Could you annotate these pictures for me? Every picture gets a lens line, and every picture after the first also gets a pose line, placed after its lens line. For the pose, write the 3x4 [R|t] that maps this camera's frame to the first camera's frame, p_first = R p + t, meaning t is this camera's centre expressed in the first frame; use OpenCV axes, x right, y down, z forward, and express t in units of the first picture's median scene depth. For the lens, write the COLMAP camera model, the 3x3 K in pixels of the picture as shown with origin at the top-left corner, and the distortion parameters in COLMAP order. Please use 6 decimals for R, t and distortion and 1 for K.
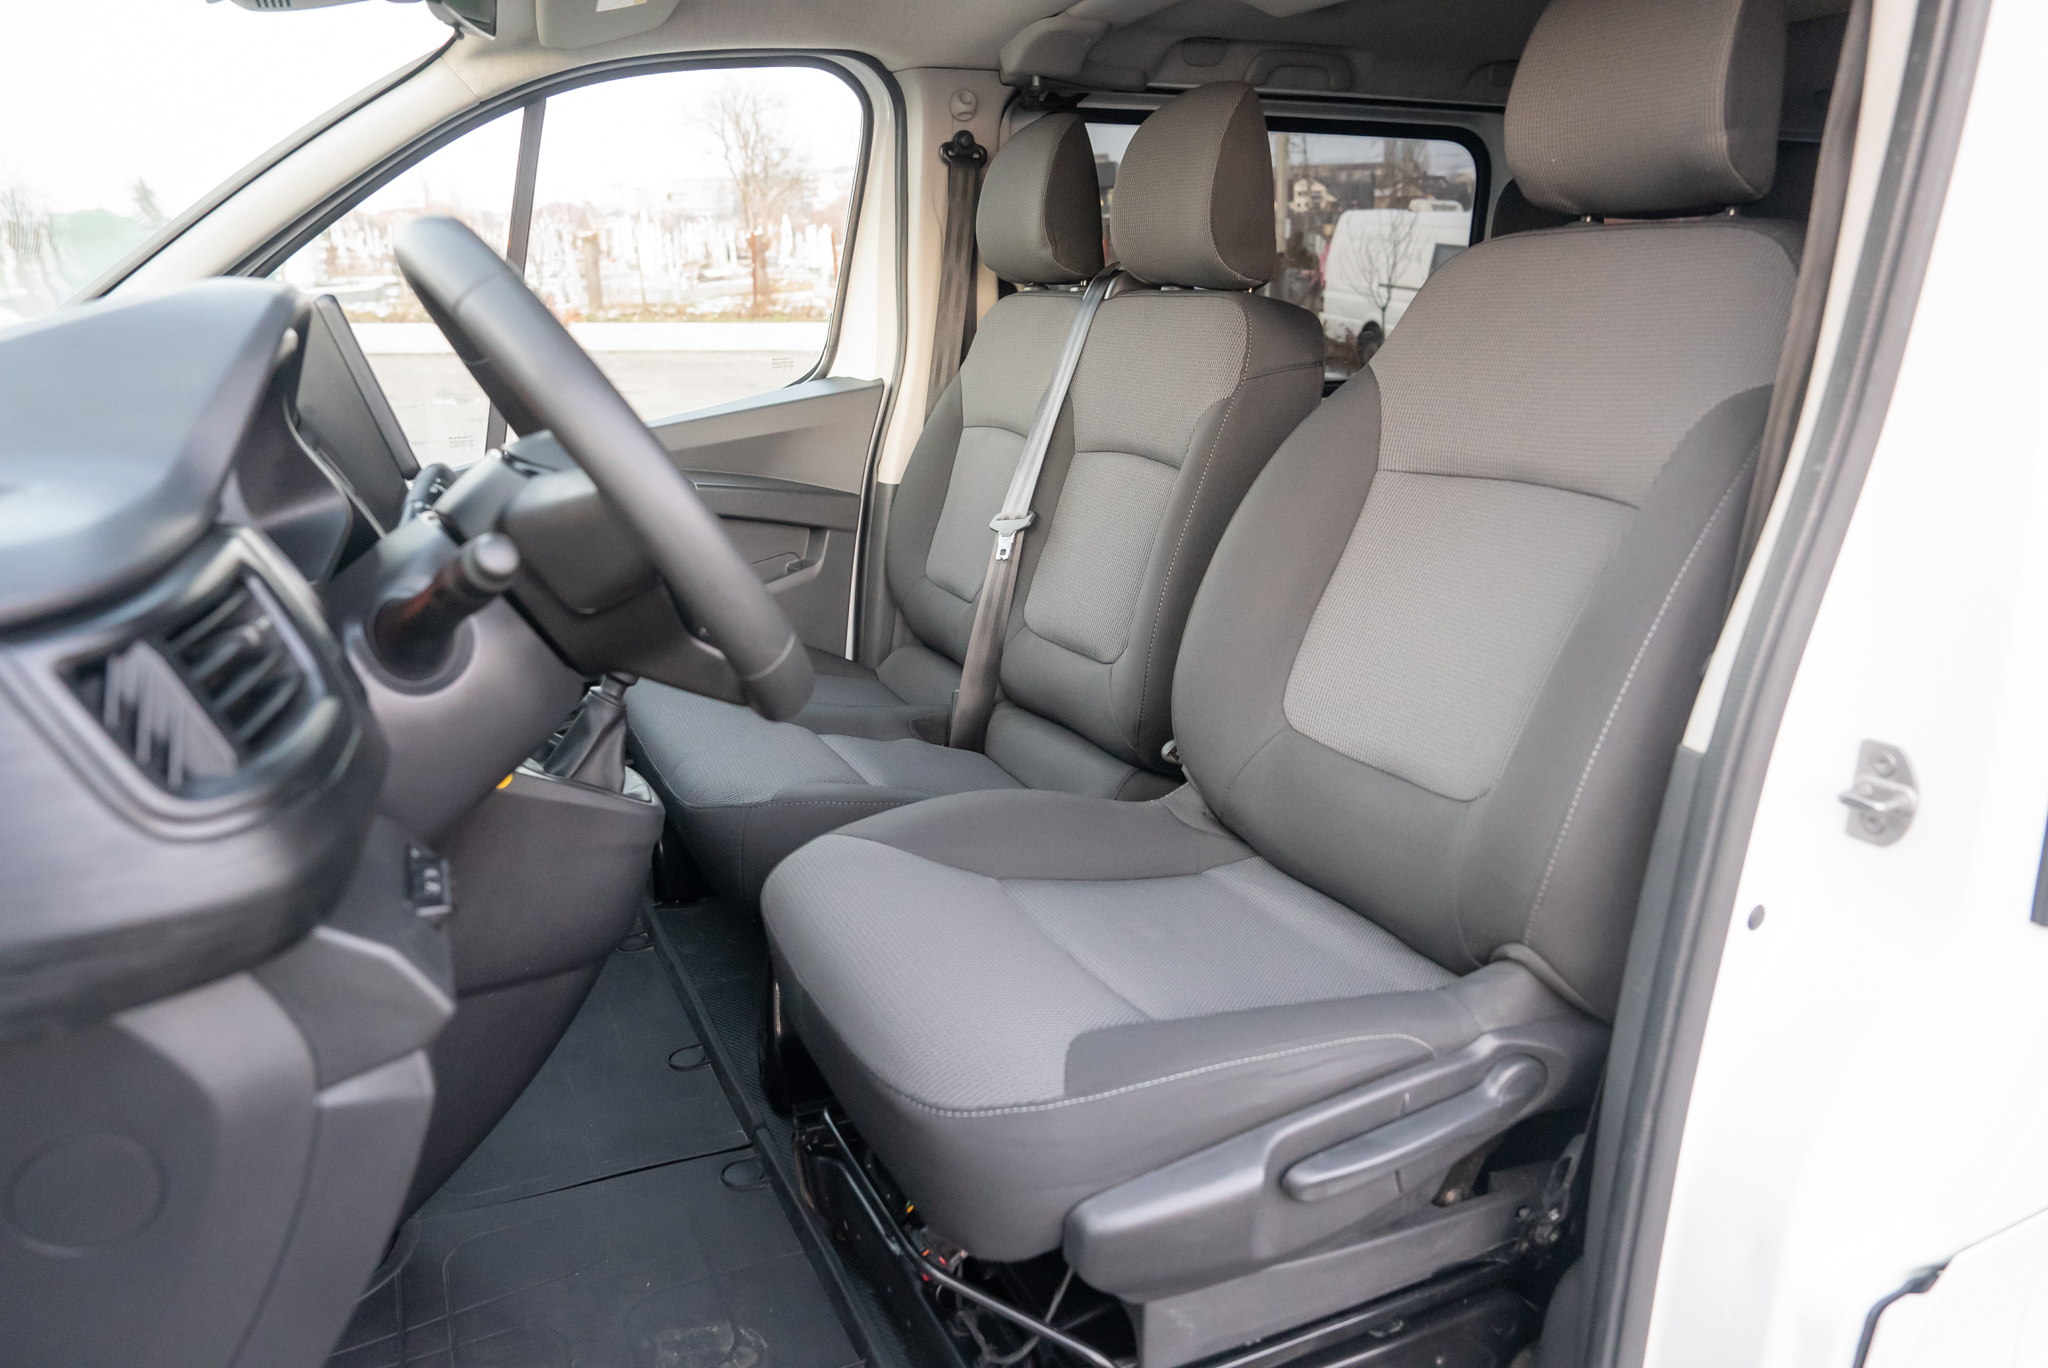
lens RADIAL K [[1427.3, 0, 1026.8], [0, 1427.3, 663.6], [0, 0, 1]] dist [-0.101194, 0.076021]
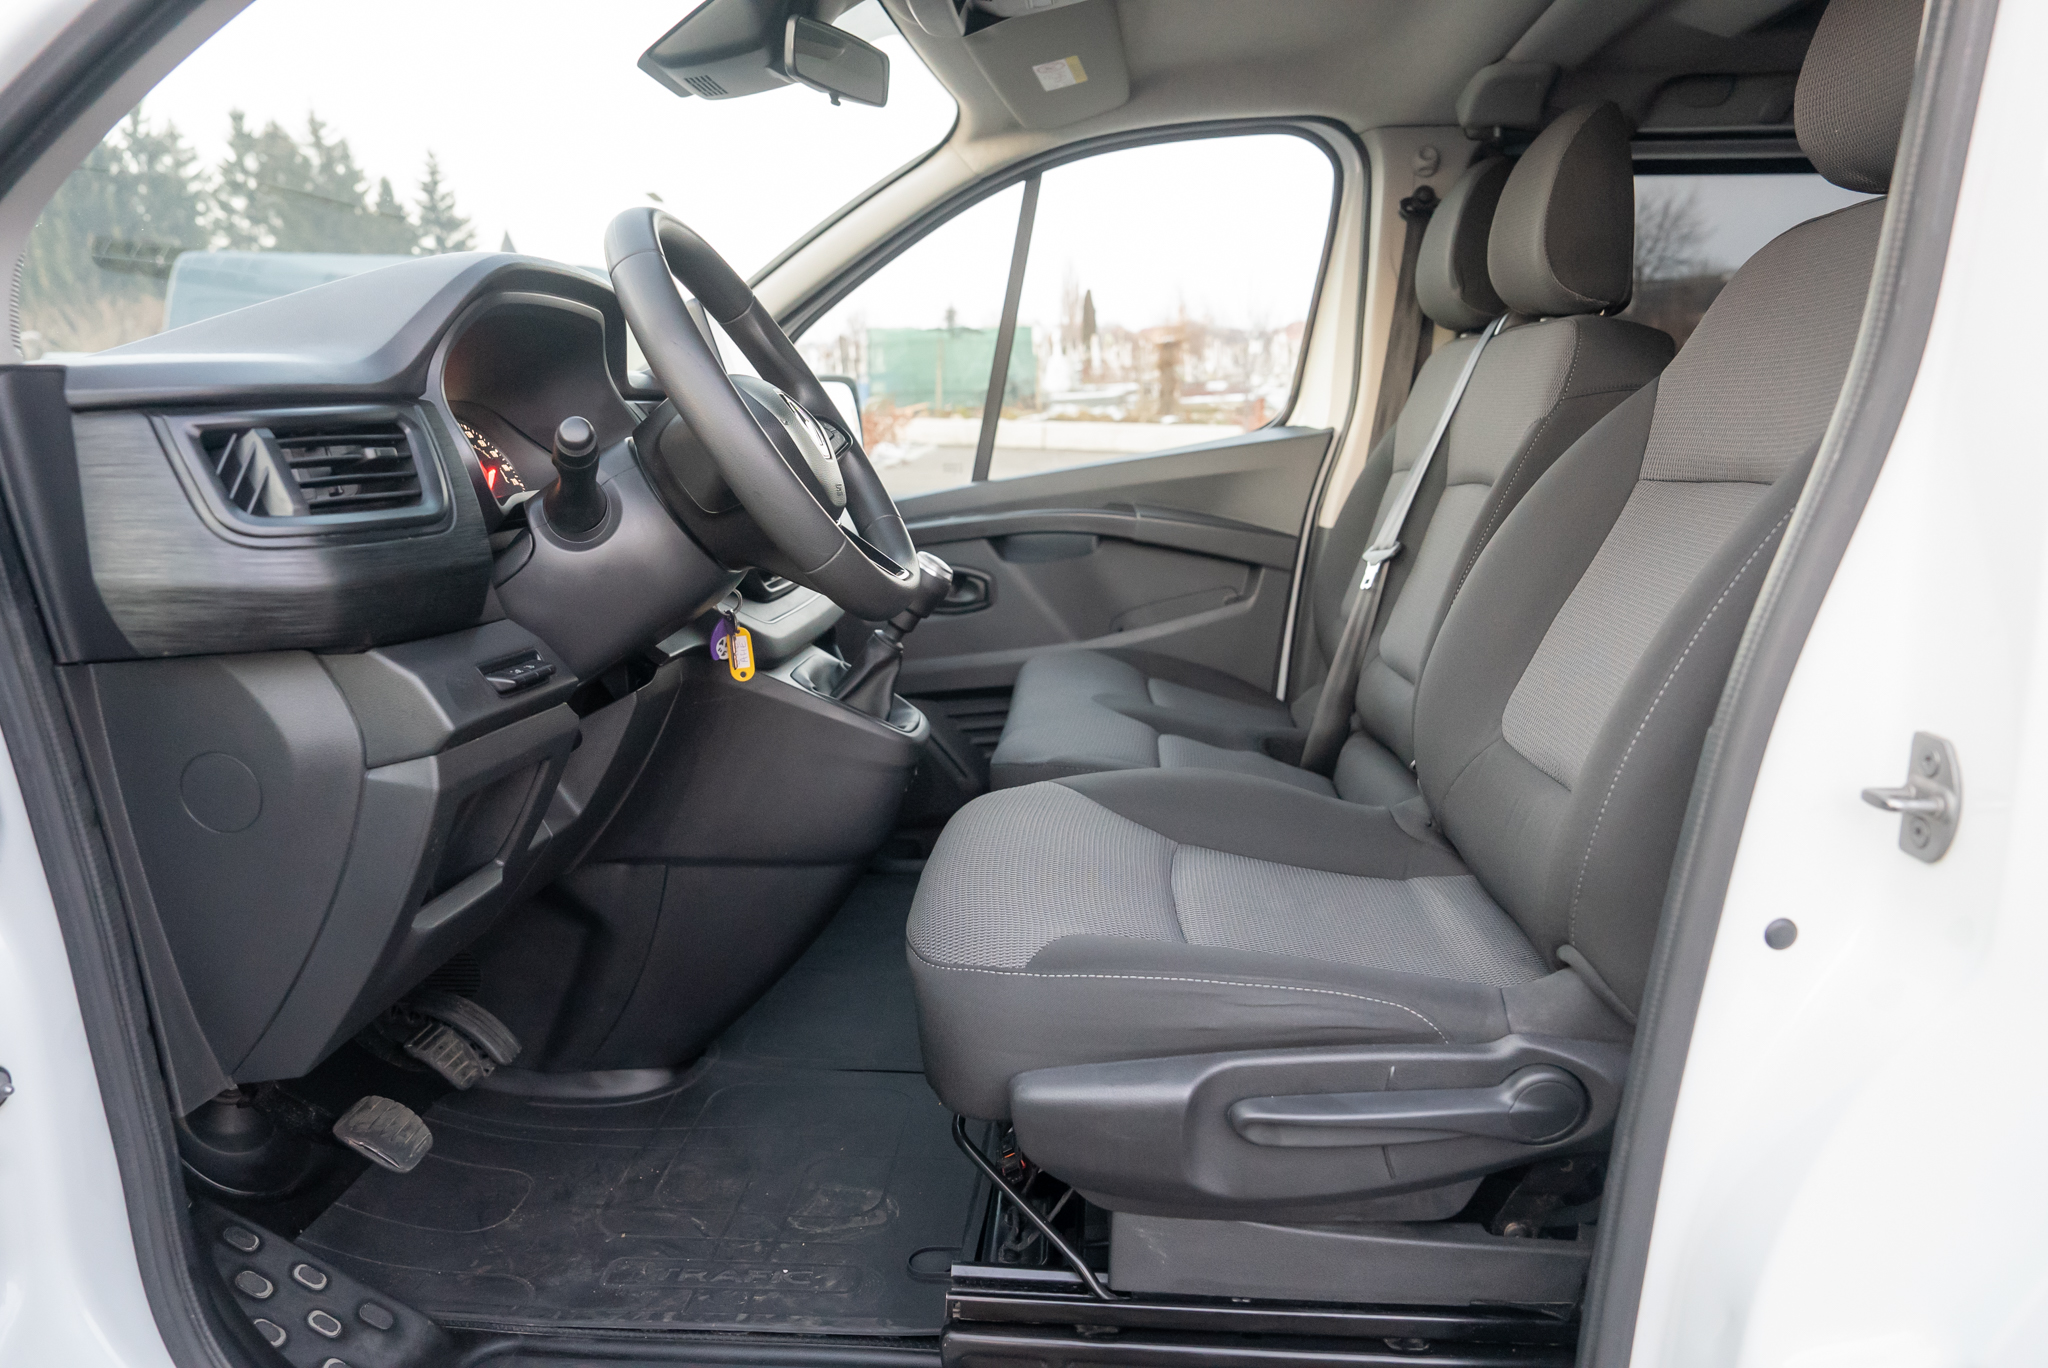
lens RADIAL K [[1427.3, 0, 1029.8], [0, 1427.3, 685.3], [0, 0, 1]] dist [-0.101194, 0.076021]
pose [[0.873817, 0.095448, -0.476796, 0.261606], [-0.127253, 0.991260, -0.034779, 0.060587], [0.469309, 0.091064, 0.878326, 0.008151]]
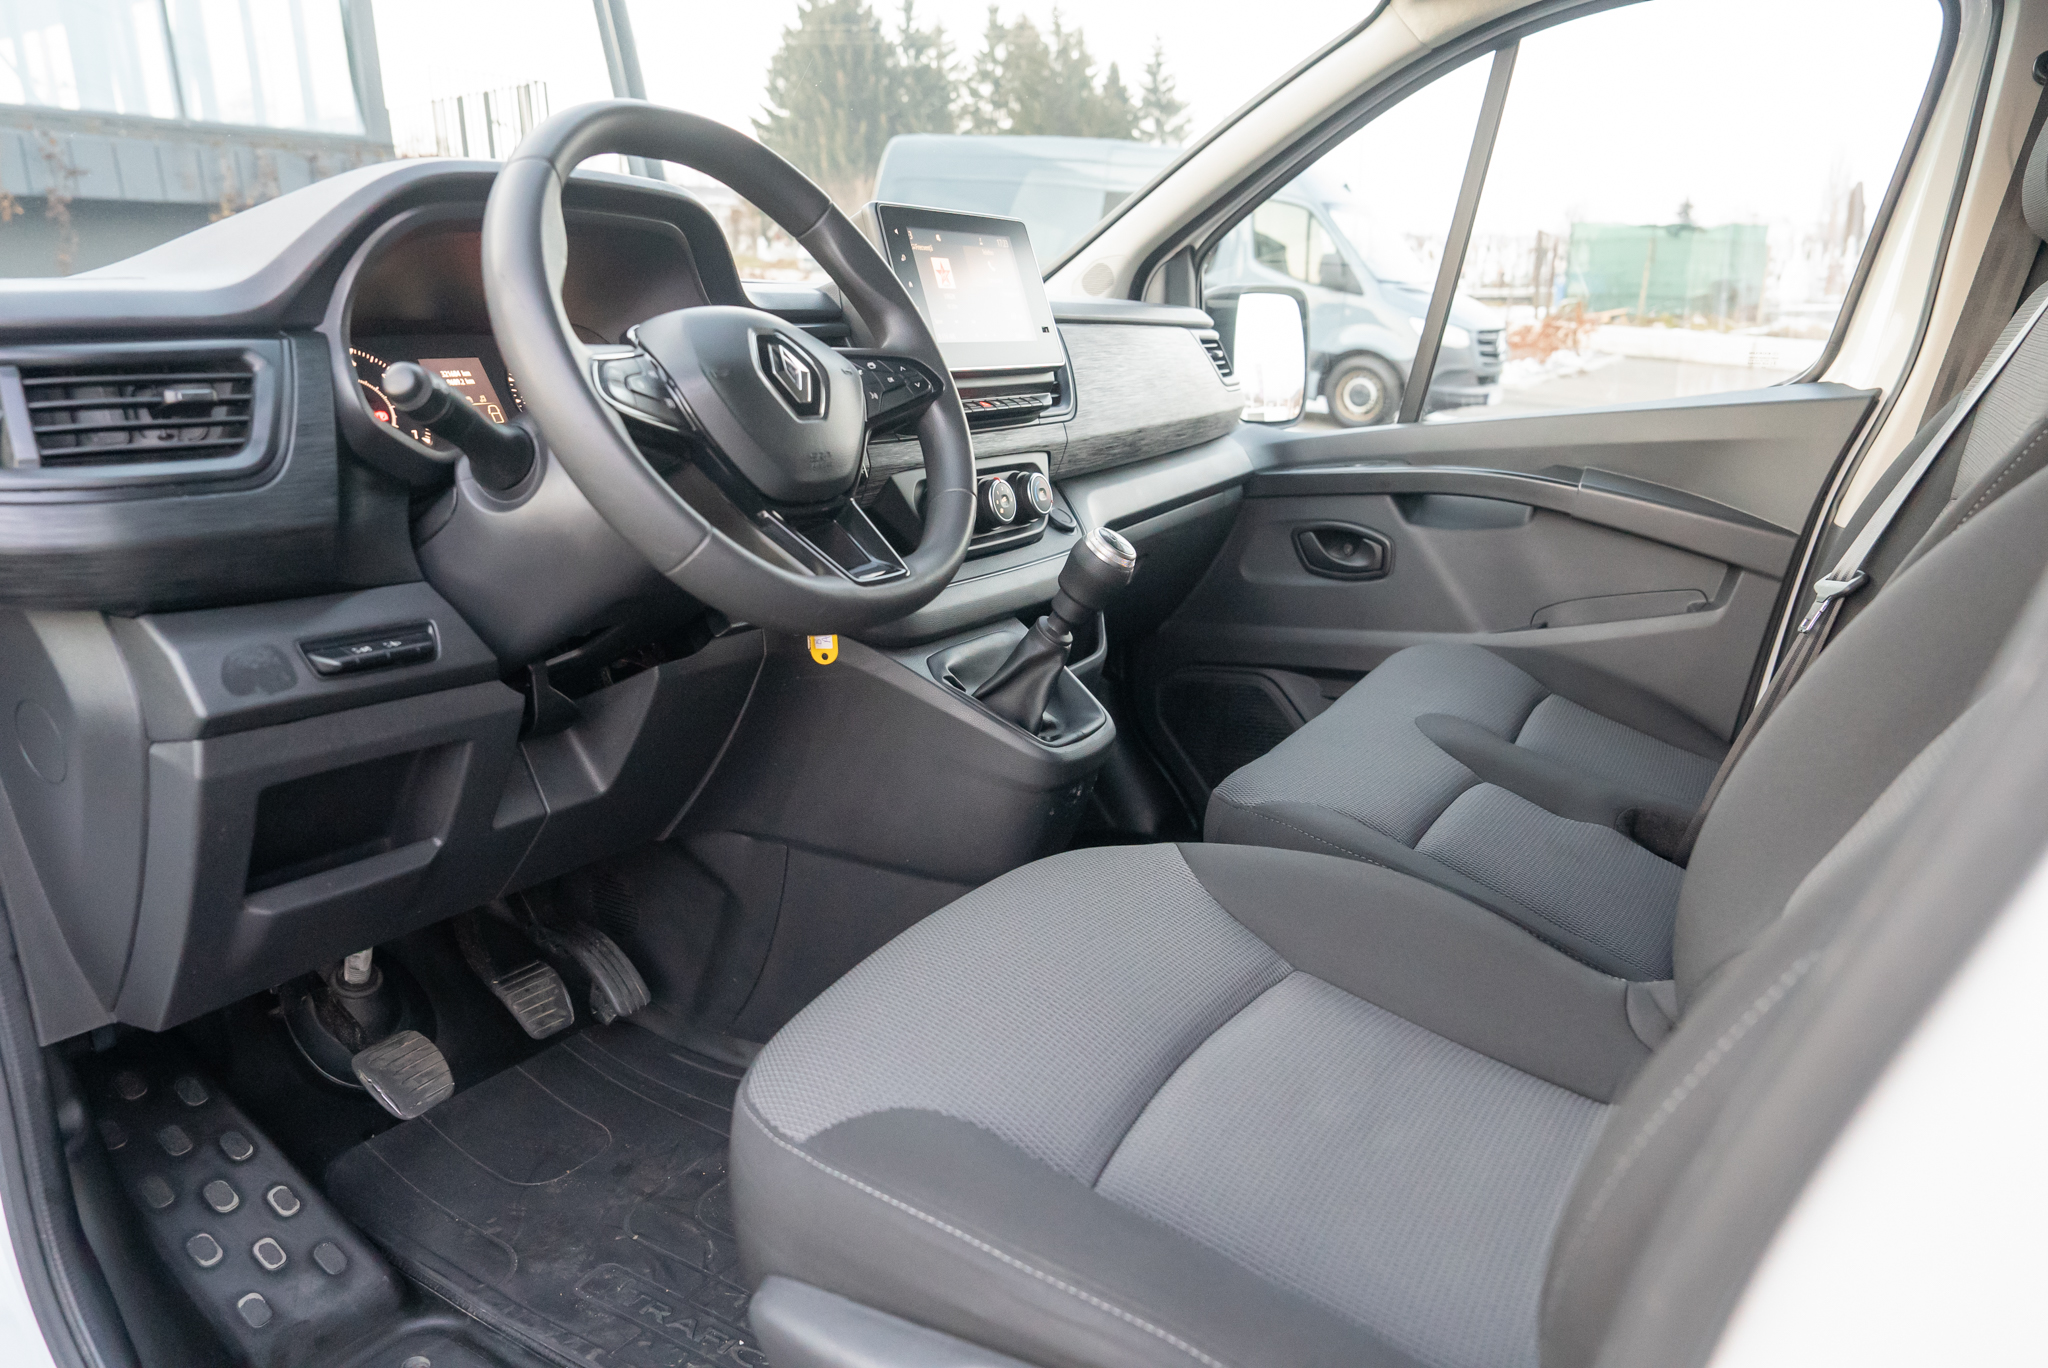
lens RADIAL K [[1427.3, 0, 1029.1], [0, 1427.3, 675.2], [0, 0, 1]] dist [-0.101194, 0.076021]
pose [[0.543035, 0.242102, -0.804052, 0.335504], [-0.247816, 0.961092, 0.122018, -0.041994], [0.802309, 0.132997, 0.581904, 0.291568]]
